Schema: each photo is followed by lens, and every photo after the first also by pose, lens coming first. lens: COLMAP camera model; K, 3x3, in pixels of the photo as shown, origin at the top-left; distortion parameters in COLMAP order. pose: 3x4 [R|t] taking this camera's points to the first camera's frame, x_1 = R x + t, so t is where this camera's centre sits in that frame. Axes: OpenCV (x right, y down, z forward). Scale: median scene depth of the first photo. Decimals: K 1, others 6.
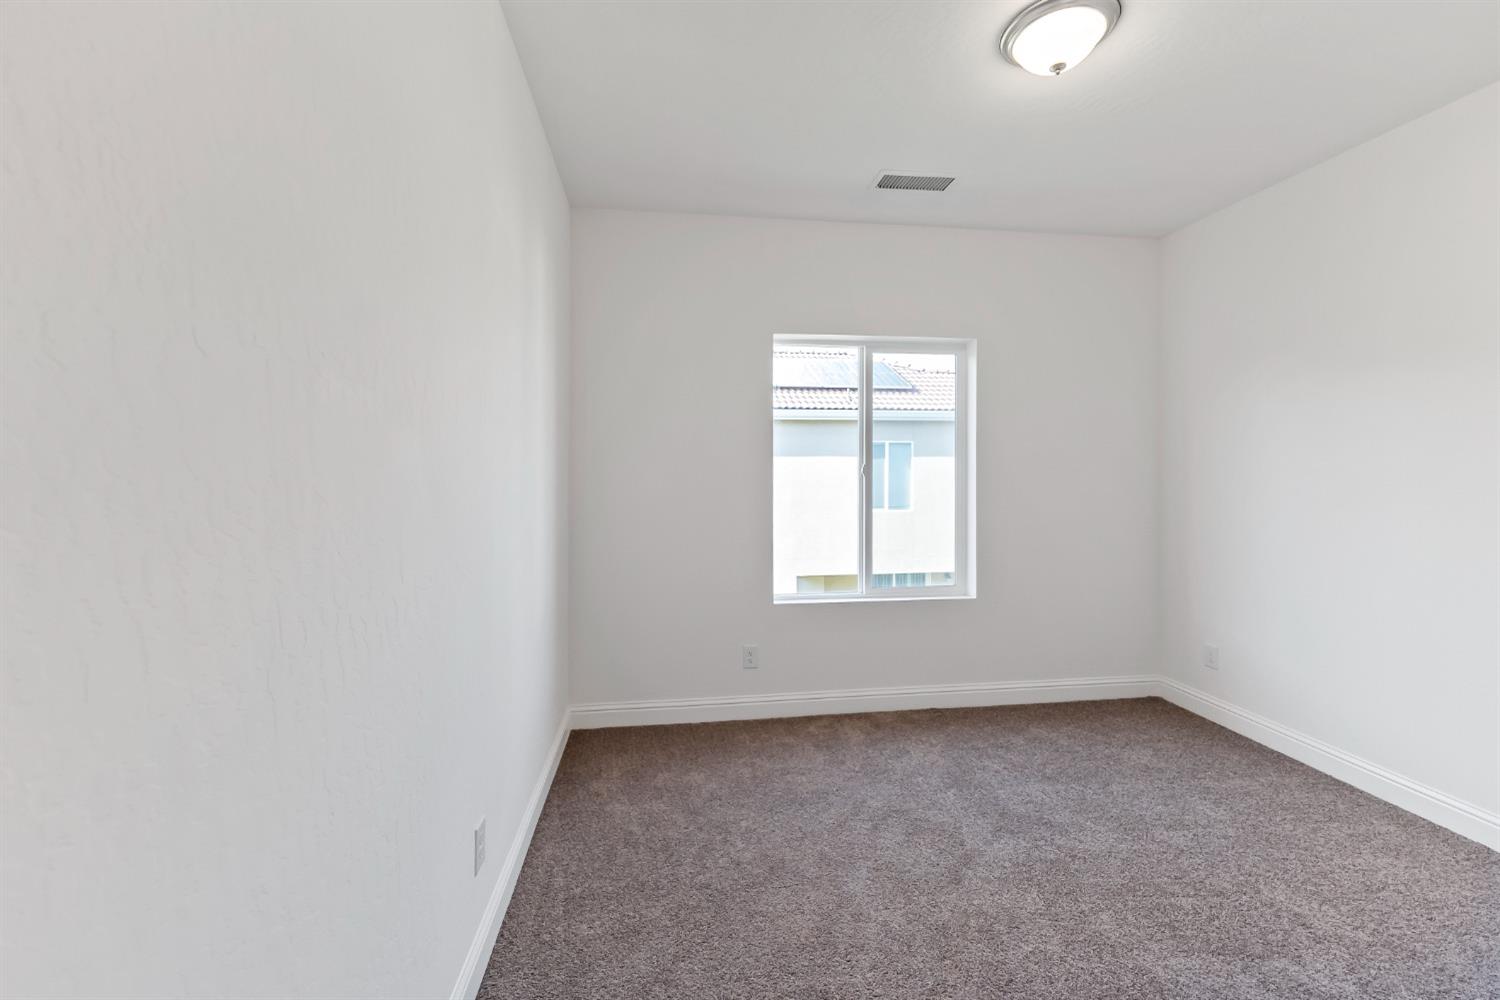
lens RADIAL K [[605.2, 0, 748.0], [0, 605.2, 486.3], [0, 0, 1]] dist [0.001955, 0.000172]
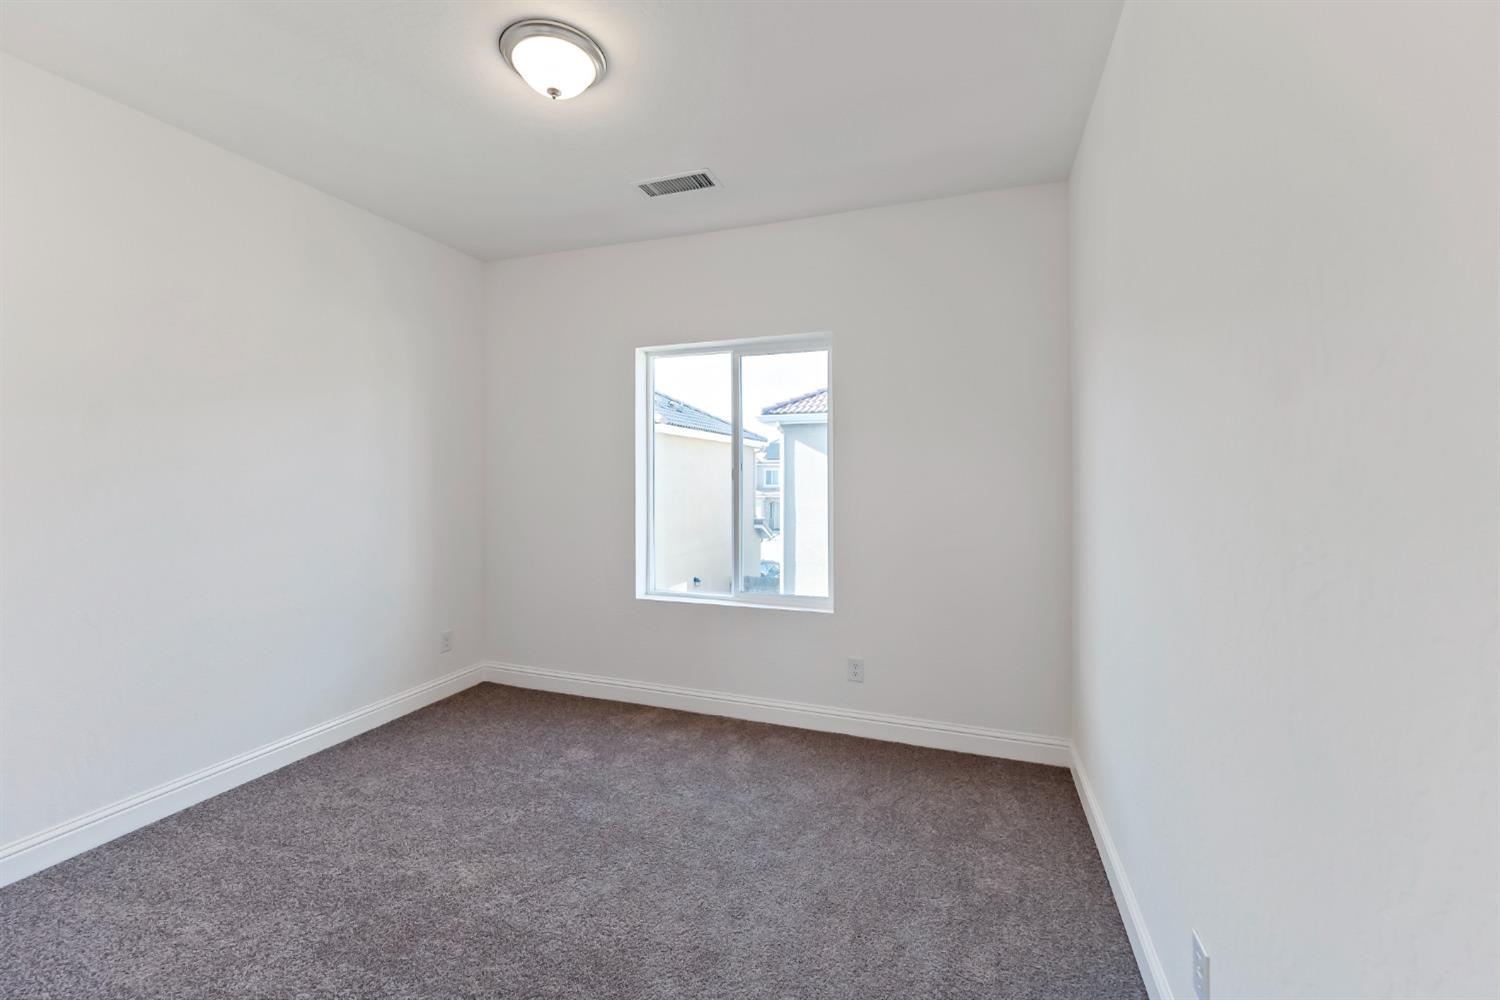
lens RADIAL K [[605.2, 0, 748.0], [0, 605.2, 486.3], [0, 0, 1]] dist [0.001955, 0.000172]
pose [[0.879509, 0.006182, -0.475843, 0.702786], [-0.012548, 0.999869, -0.010203, 0.001892], [0.475718, 0.014945, 0.879471, 0.128517]]
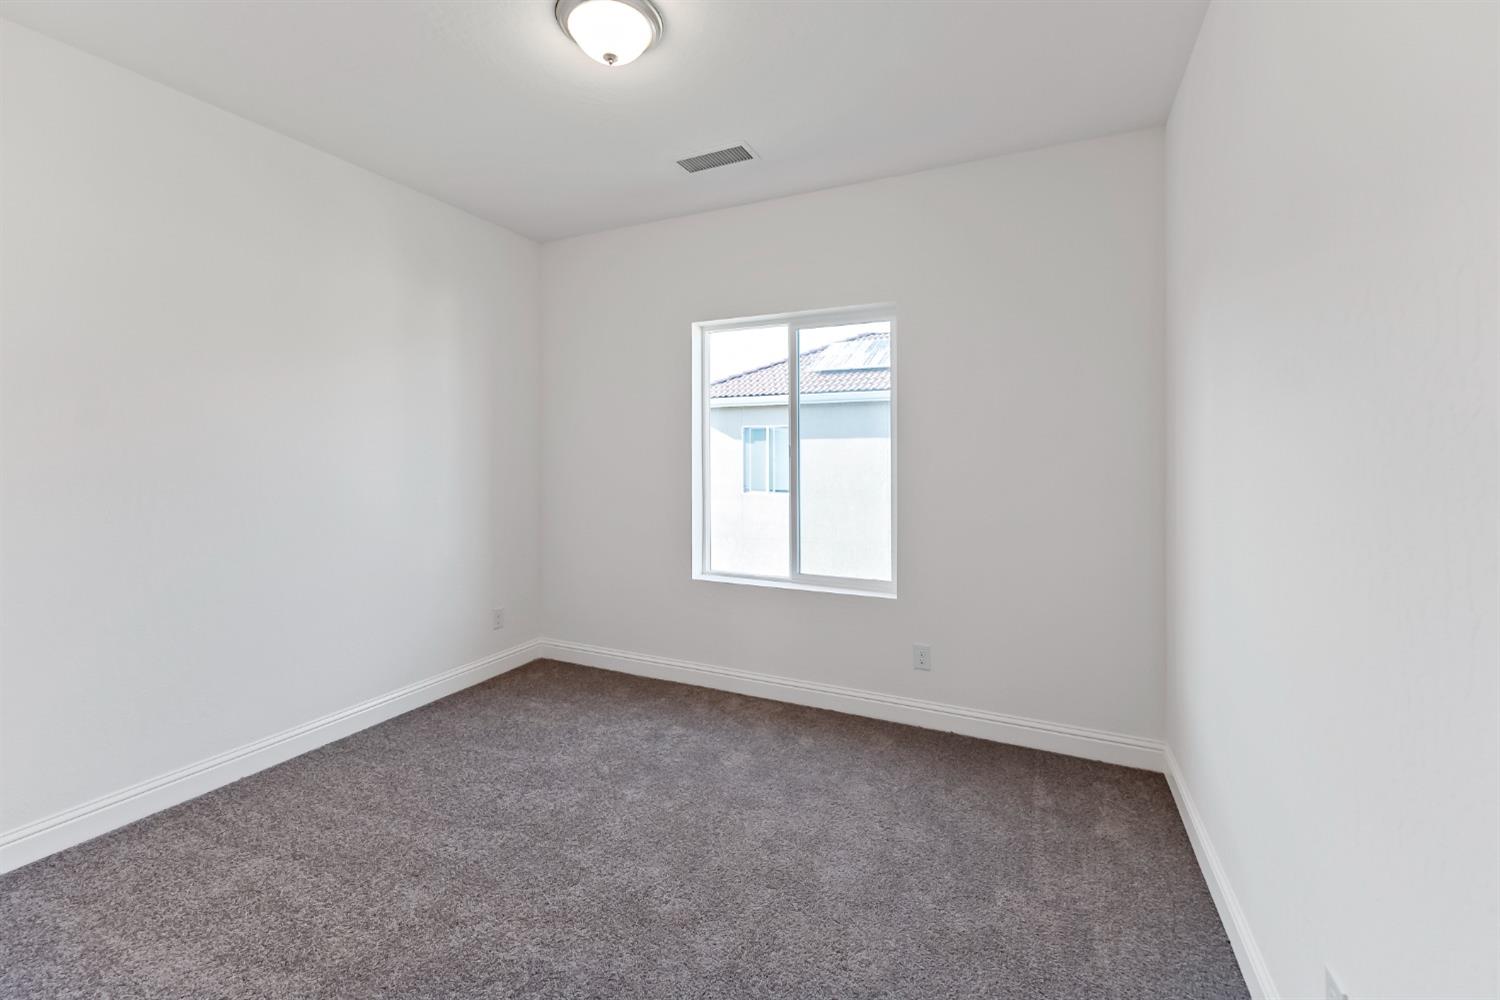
lens RADIAL K [[605.2, 0, 748.0], [0, 605.2, 486.3], [0, 0, 1]] dist [0.001955, 0.000172]
pose [[0.839028, 0.026446, -0.543445, 0.668234], [-0.021475, 0.999649, 0.015491, 0.013486], [0.543664, -0.001327, 0.839302, 0.153898]]
